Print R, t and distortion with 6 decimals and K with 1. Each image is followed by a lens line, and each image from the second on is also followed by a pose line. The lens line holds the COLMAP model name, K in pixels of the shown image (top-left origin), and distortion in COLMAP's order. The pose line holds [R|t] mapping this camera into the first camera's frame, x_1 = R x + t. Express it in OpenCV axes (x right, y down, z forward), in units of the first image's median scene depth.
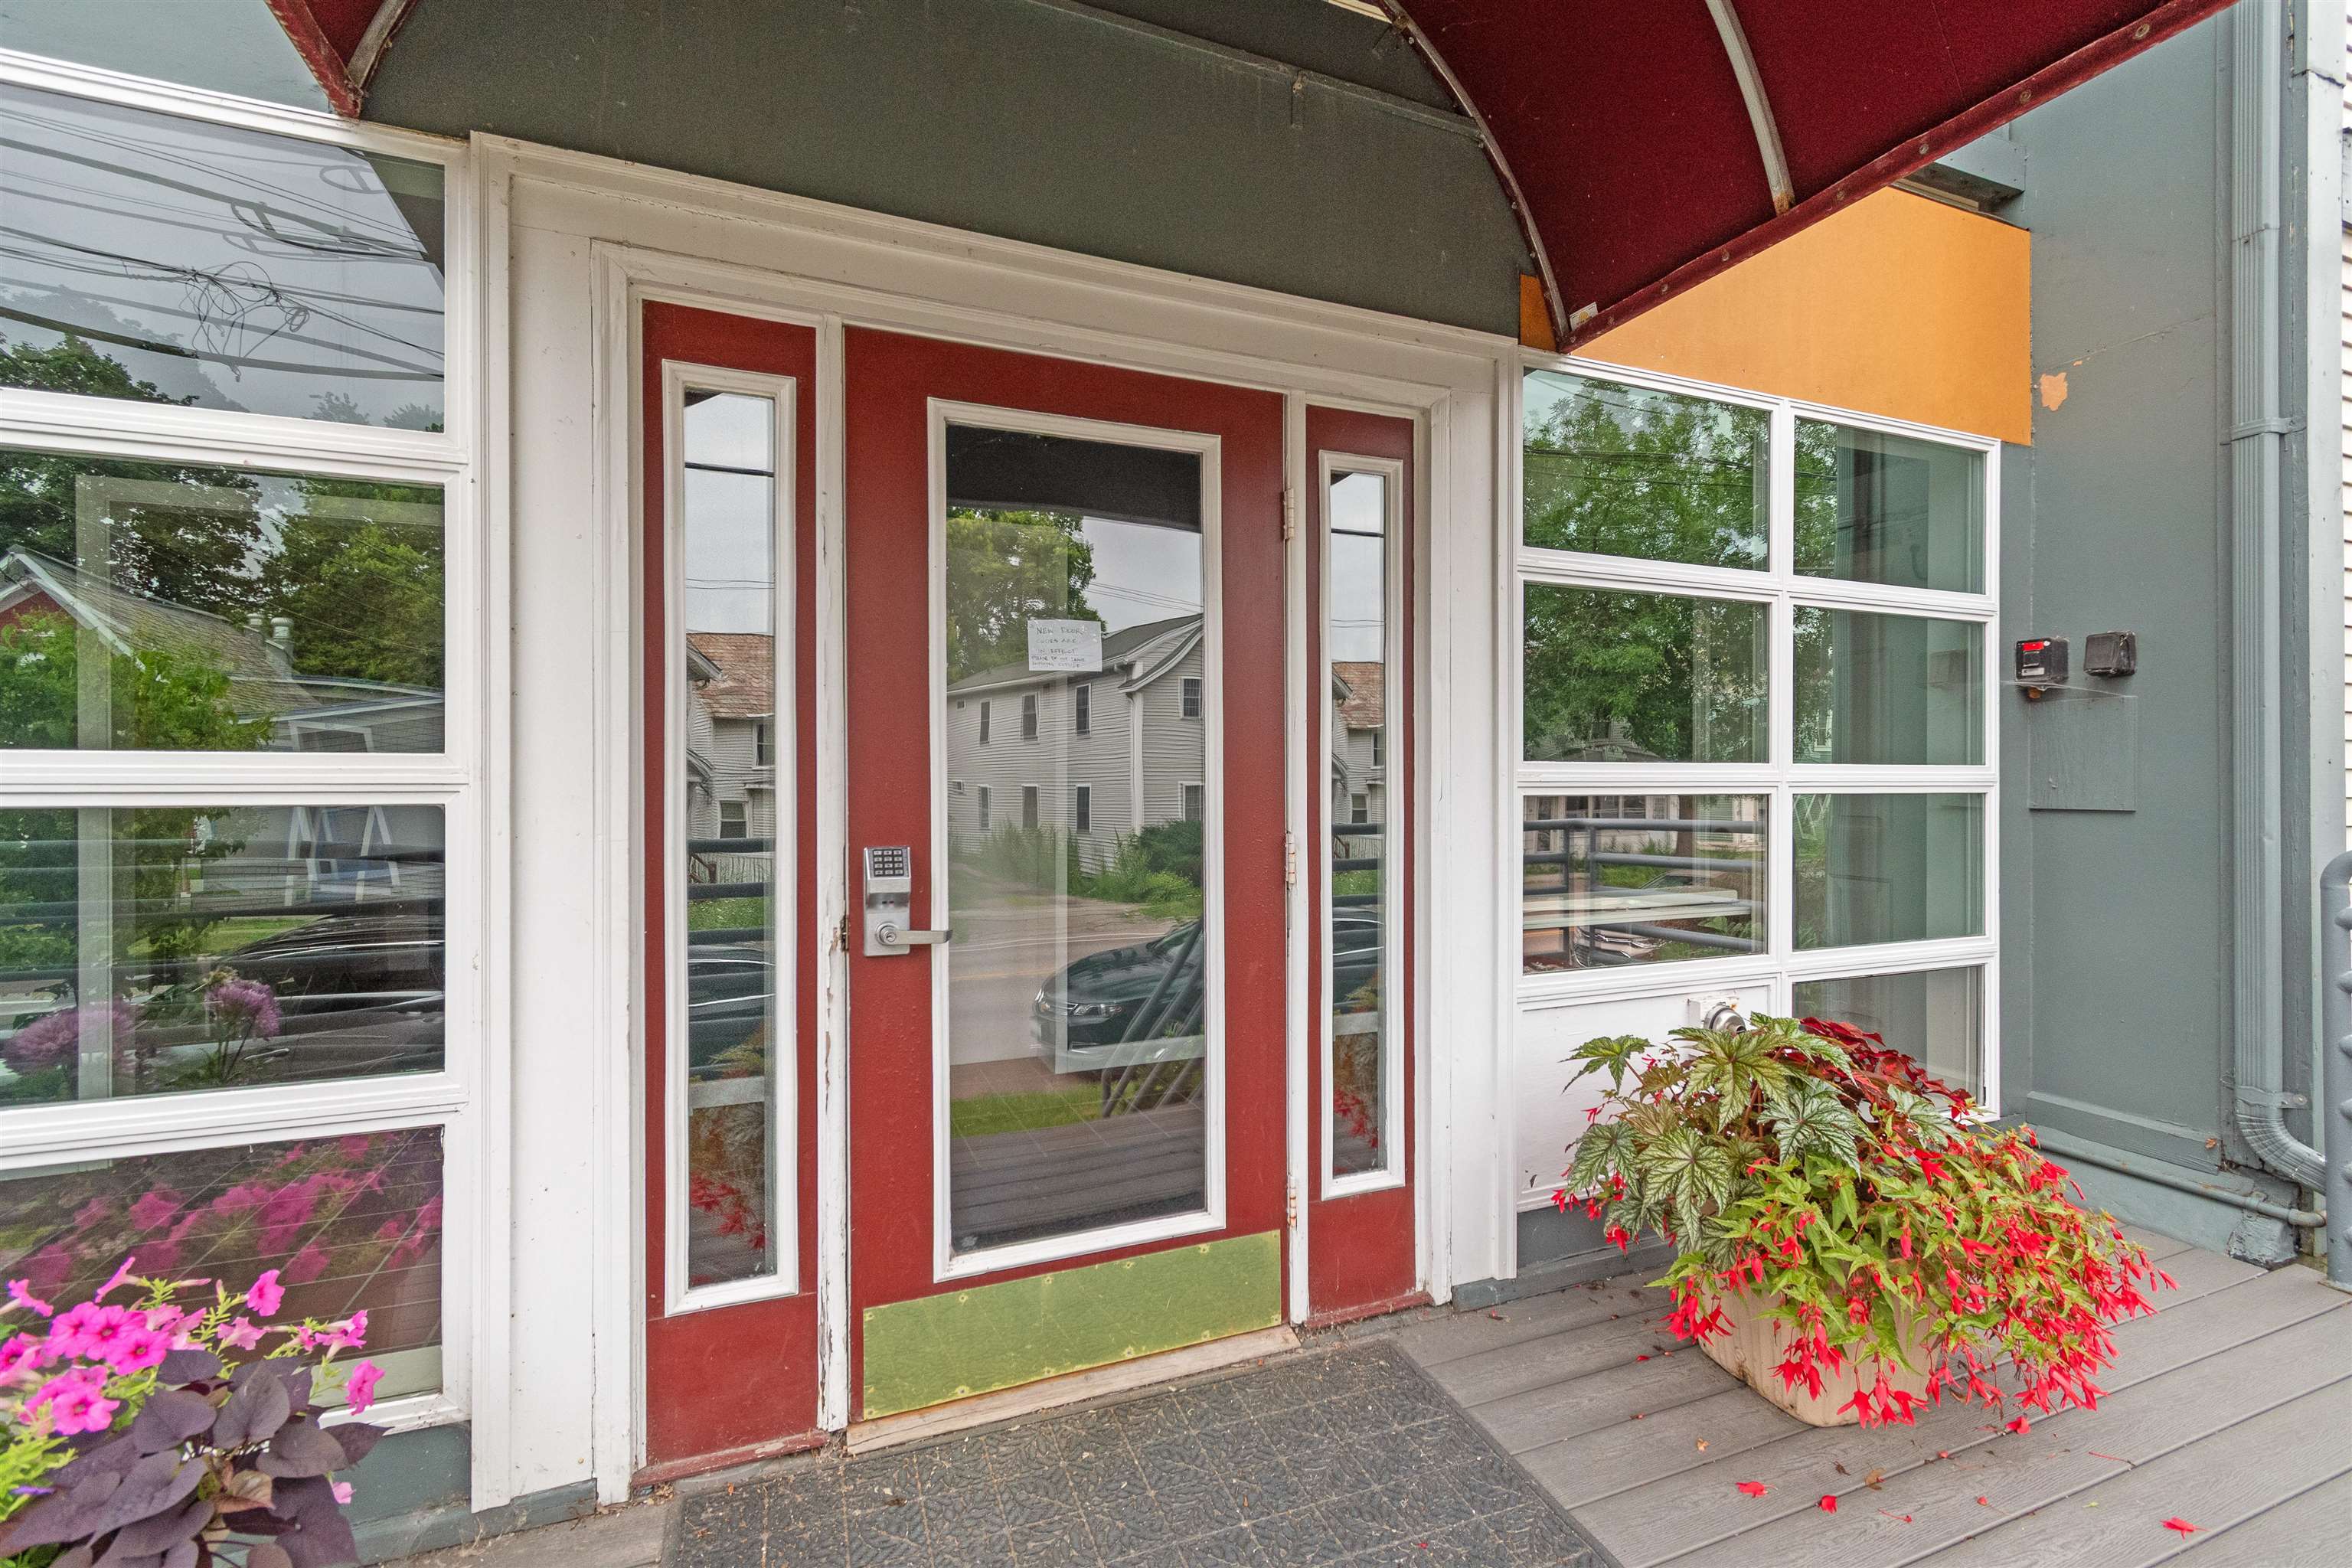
lens RADIAL K [[1076.4, 0, 1184.5], [0, 1076.4, 778.4], [0, 0, 1]] dist [0.005064, -0.002042]
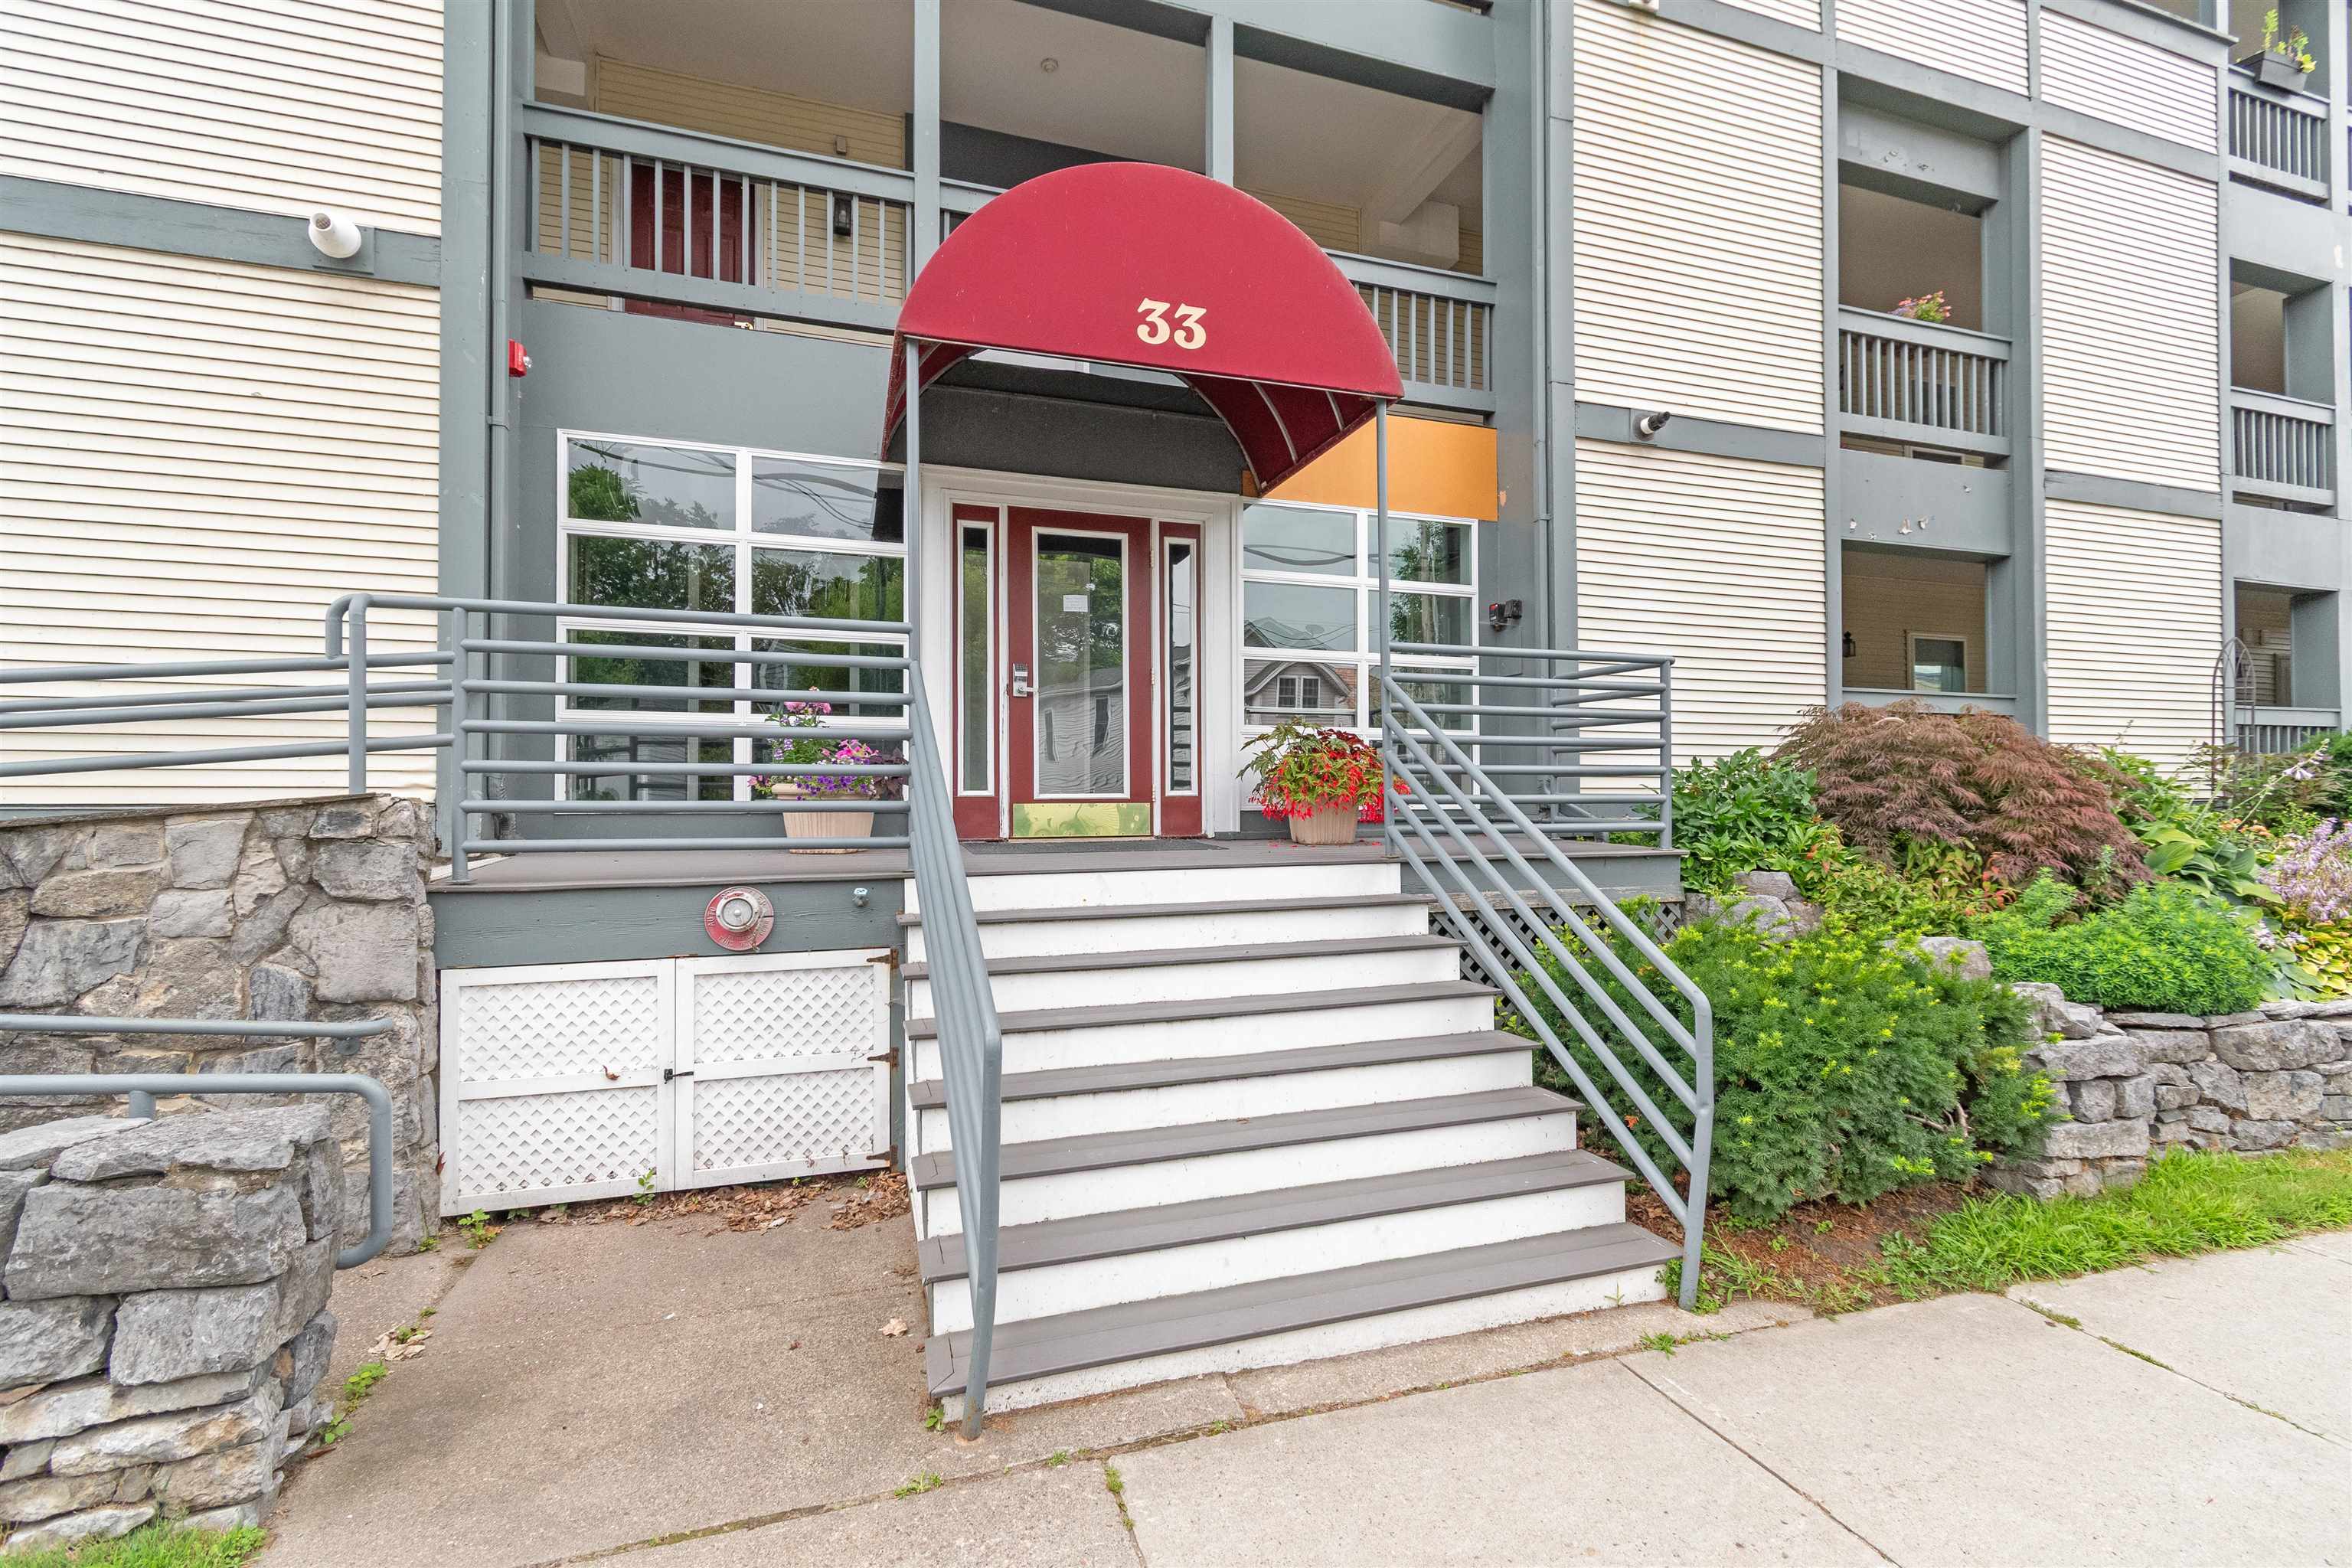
lens RADIAL K [[1076.4, 0, 1188.0], [0, 1076.4, 805.3], [0, 0, 1]] dist [0.005064, -0.002042]
pose [[0.996948, 0.000175, -0.078071, 0.445206], [0.000003, 0.999997, 0.002283, 0.442141], [0.078071, -0.002276, 0.996945, -2.024641]]
